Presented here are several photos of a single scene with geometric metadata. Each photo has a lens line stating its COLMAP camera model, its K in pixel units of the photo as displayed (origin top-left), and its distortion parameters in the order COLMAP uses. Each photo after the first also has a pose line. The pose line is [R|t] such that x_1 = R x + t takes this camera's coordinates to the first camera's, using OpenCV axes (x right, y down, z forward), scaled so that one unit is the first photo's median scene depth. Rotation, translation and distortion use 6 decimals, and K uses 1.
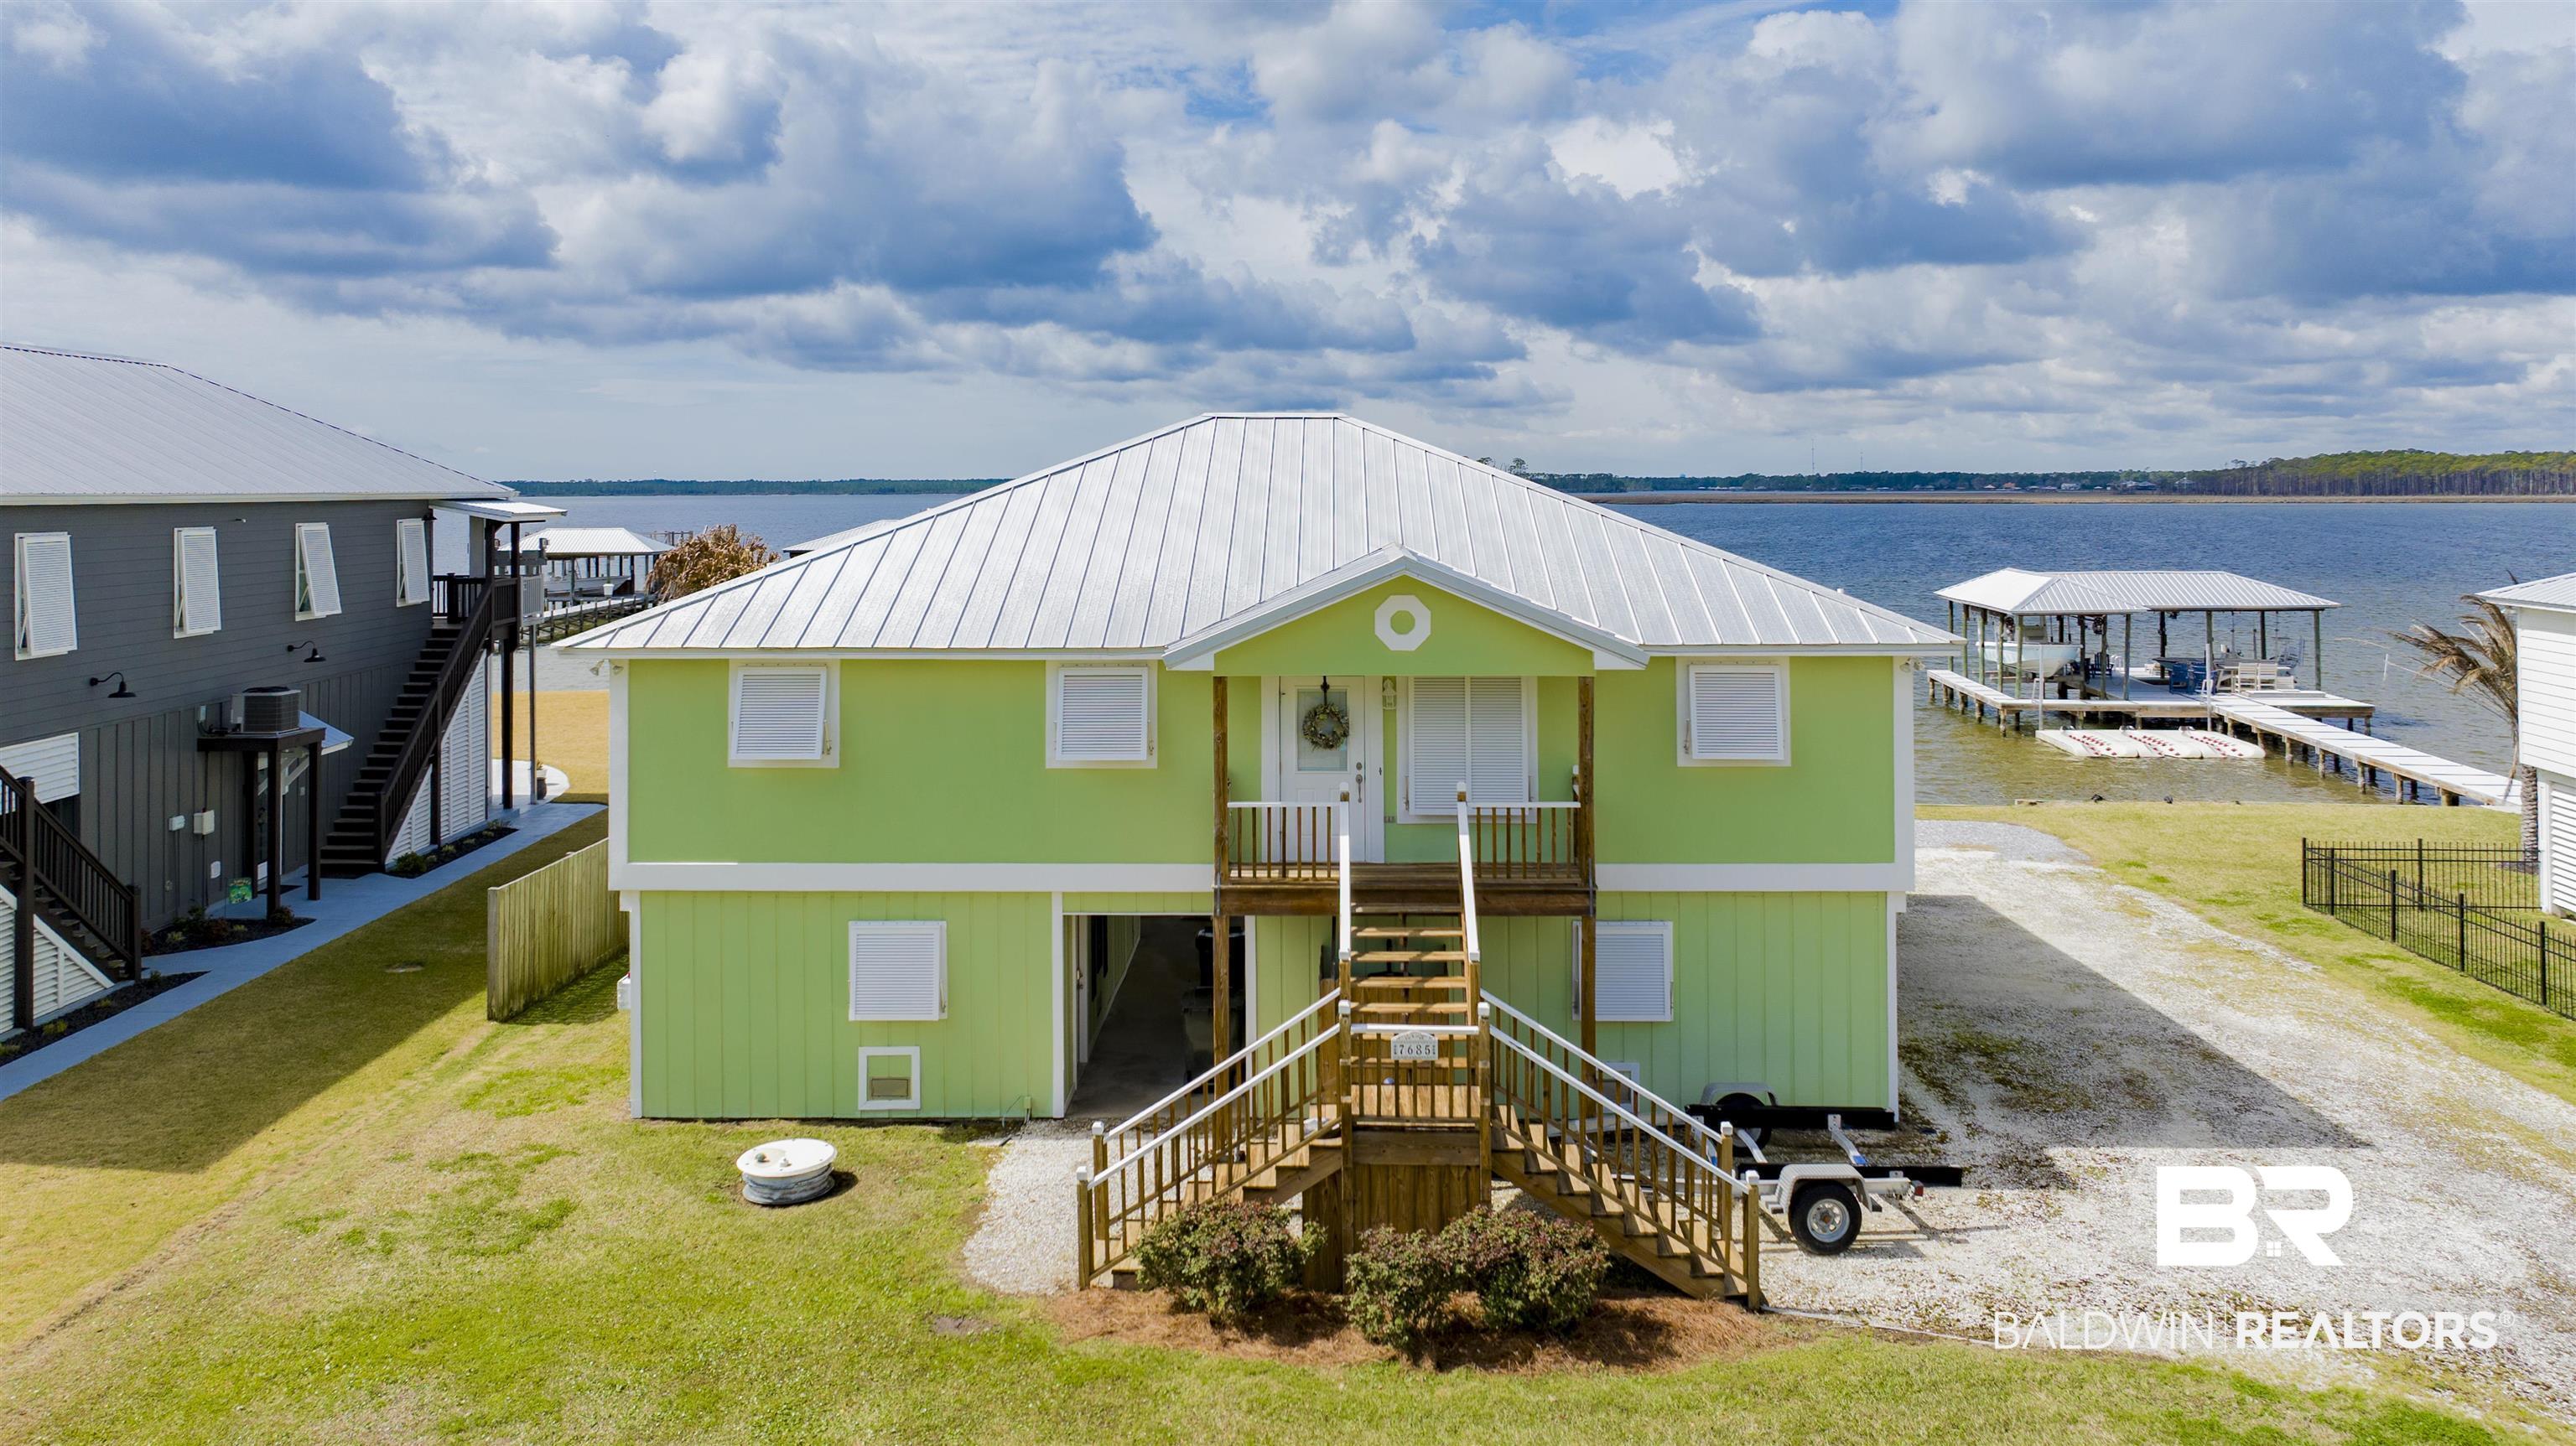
lens RADIAL K [[1906.8, 0, 1279.8], [0, 1906.8, 464.9], [0, 0, 1]] dist [-0.030940, 0.025094]
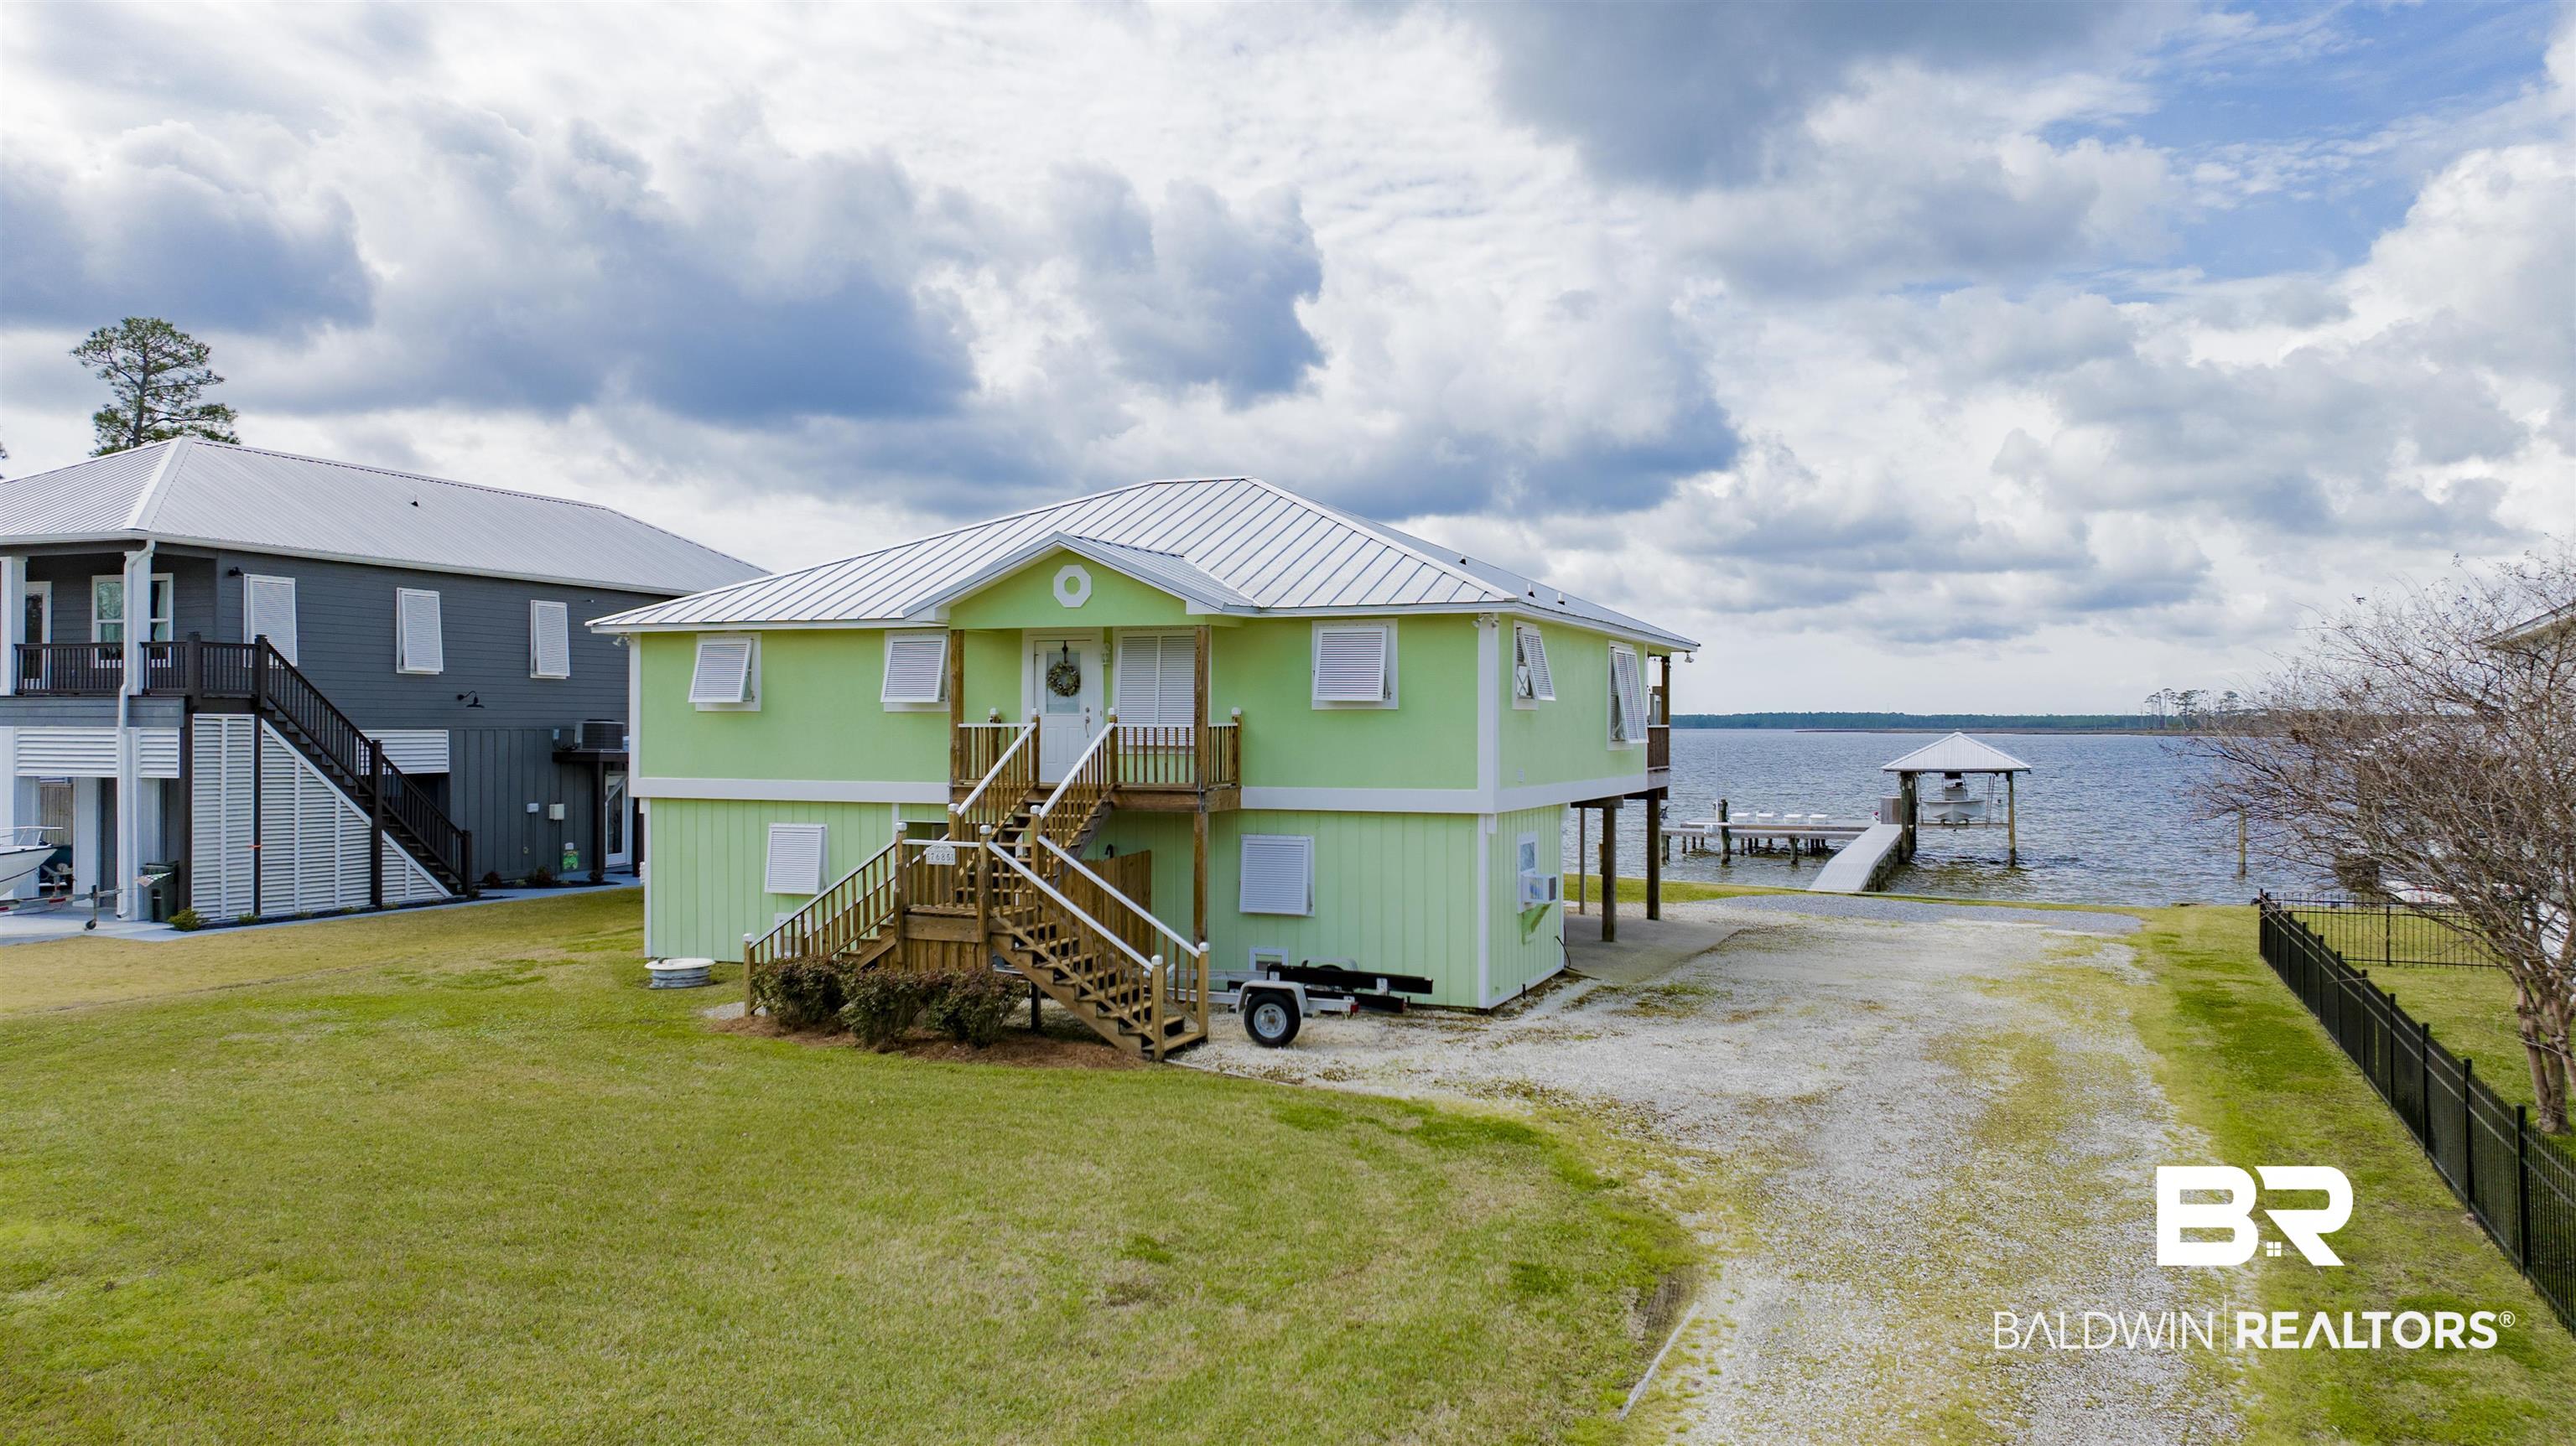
lens RADIAL K [[1848.5, 0, 1288.0], [0, 1848.5, 723.0], [0, 0, 1]] dist [-0.014208, -0.003766]
pose [[0.933118, 0.004455, -0.359544, 0.542214], [-0.001688, 0.999966, 0.008009, 0.136572], [0.359567, -0.006867, 0.933094, -0.113752]]
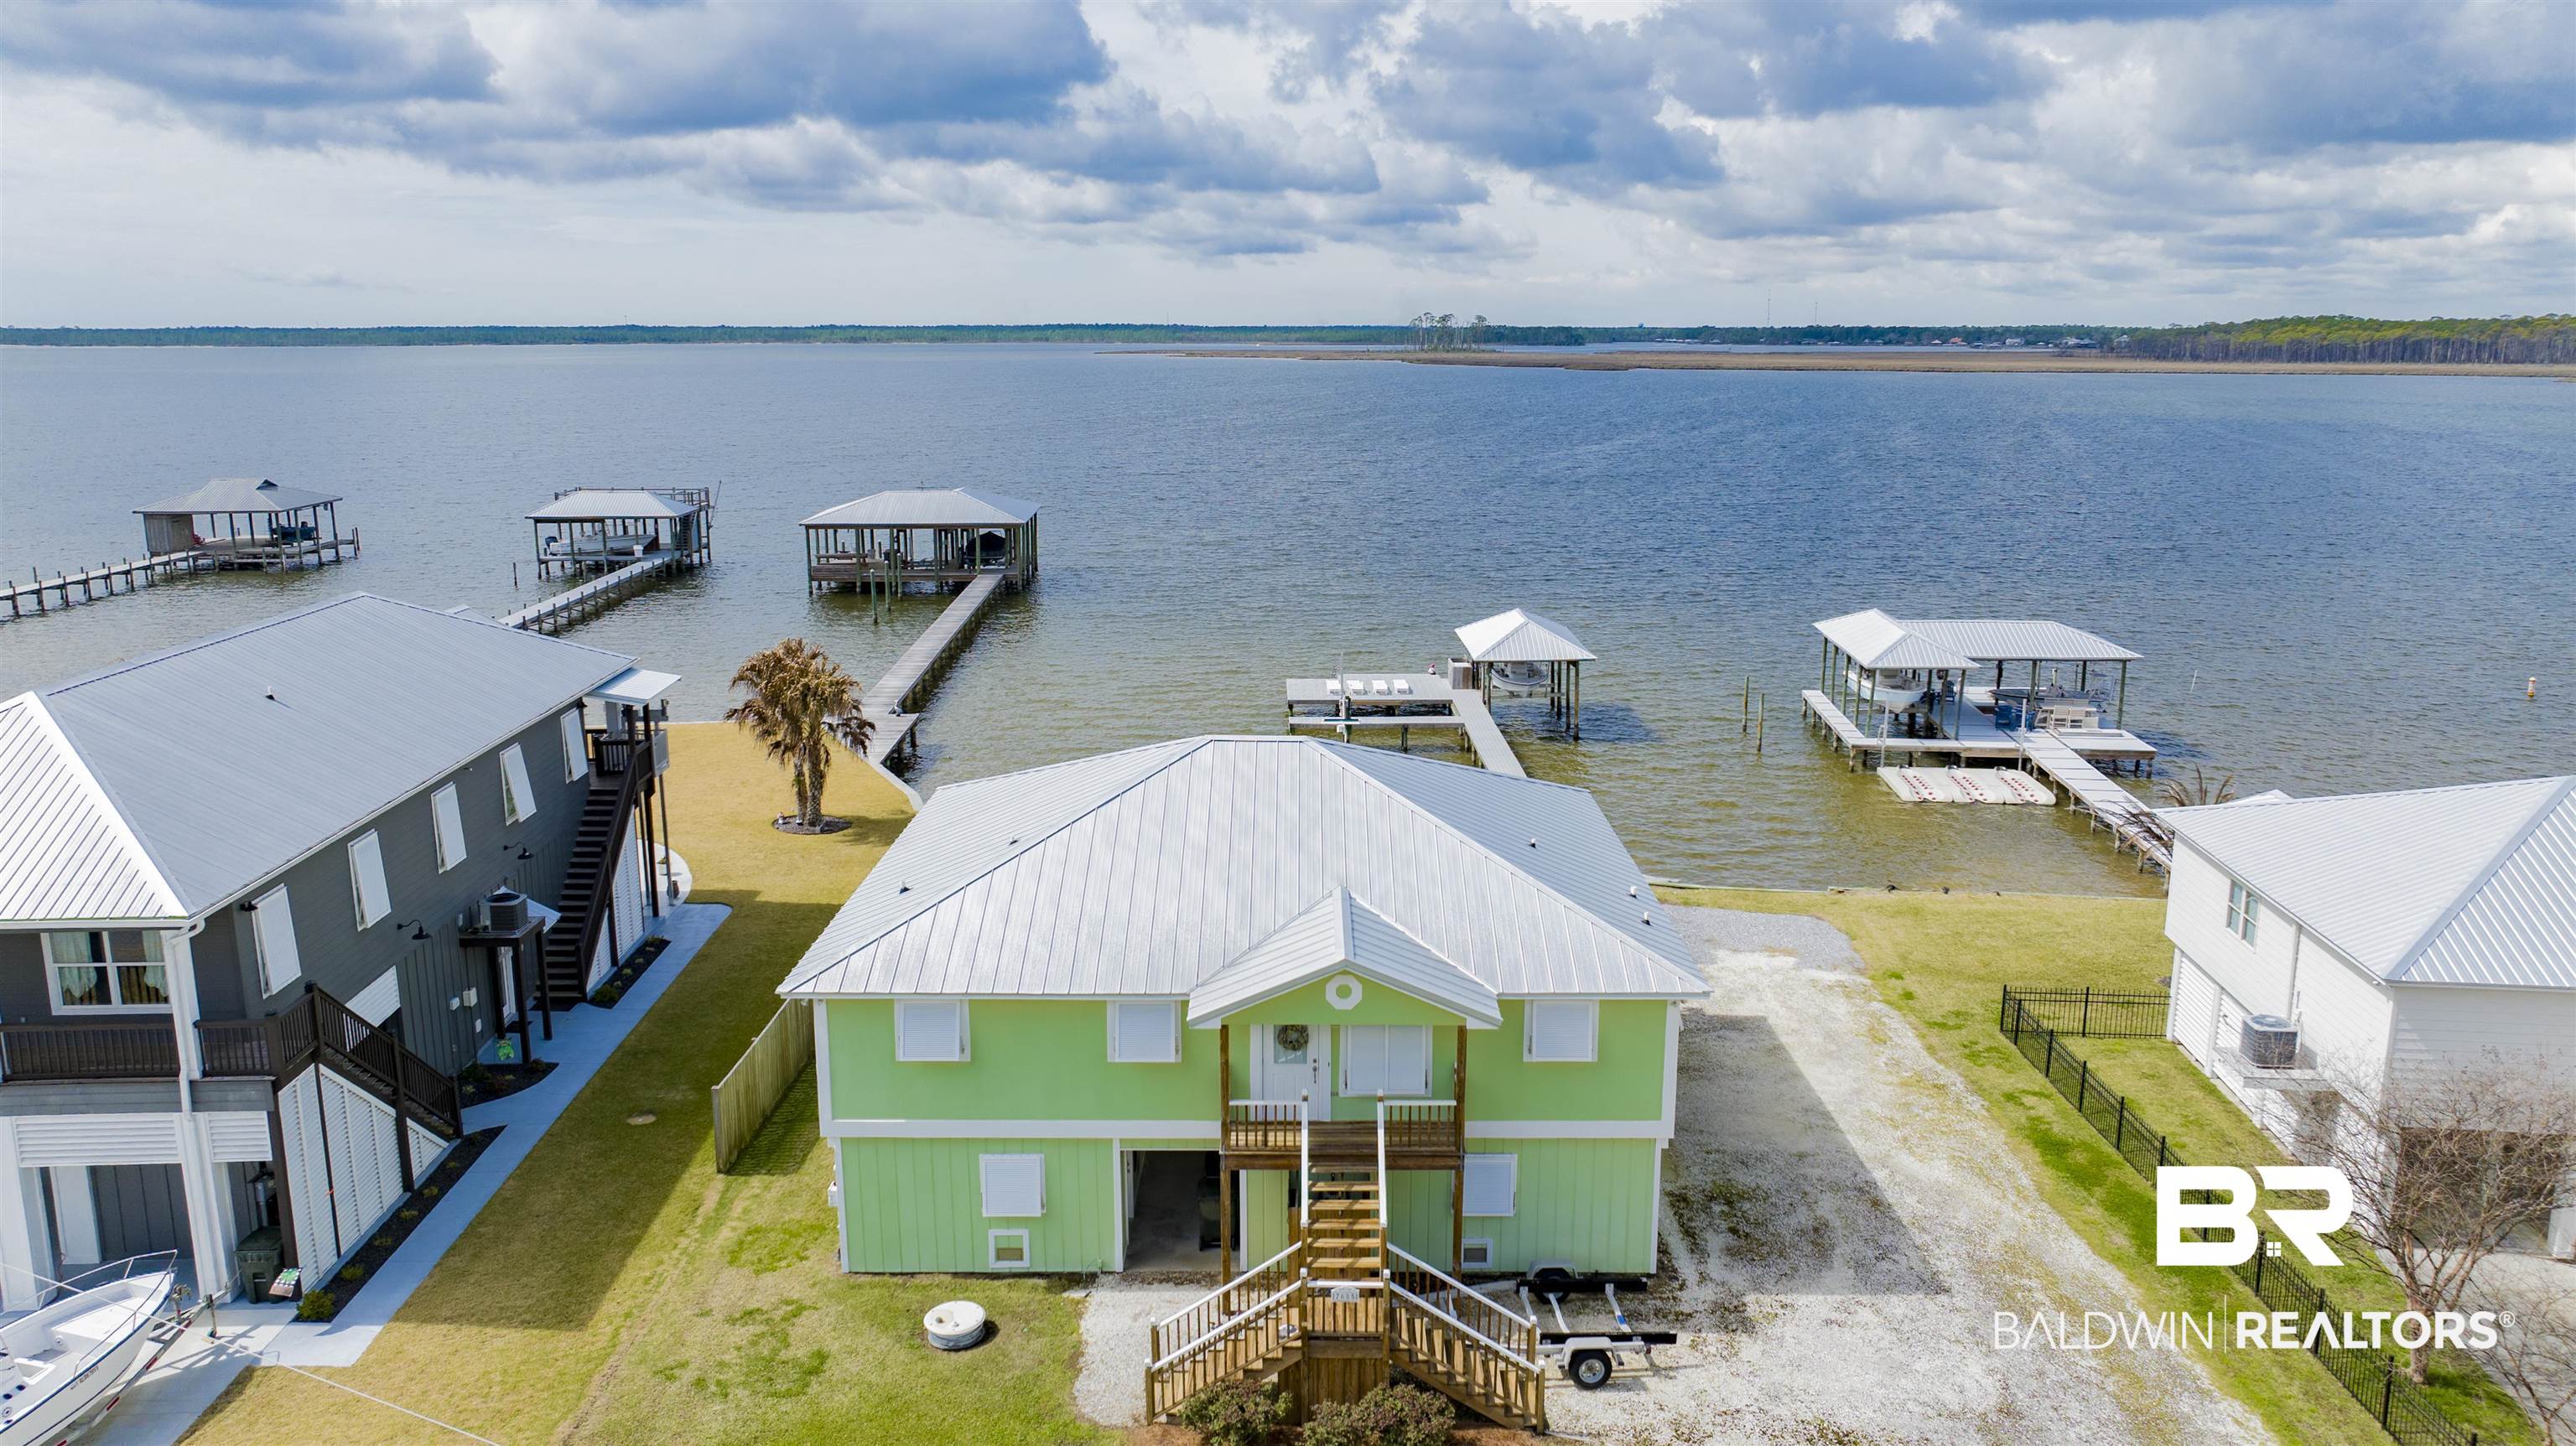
lens RADIAL K [[1848.5, 0, 1288.0], [0, 1848.5, 723.0], [0, 0, 1]] dist [-0.014208, -0.003766]
pose [[0.999699, 0.001173, 0.024492, -0.013857], [-0.006675, 0.974151, 0.225798, -0.379036], [-0.023594, -0.225894, 0.973866, -0.324968]]
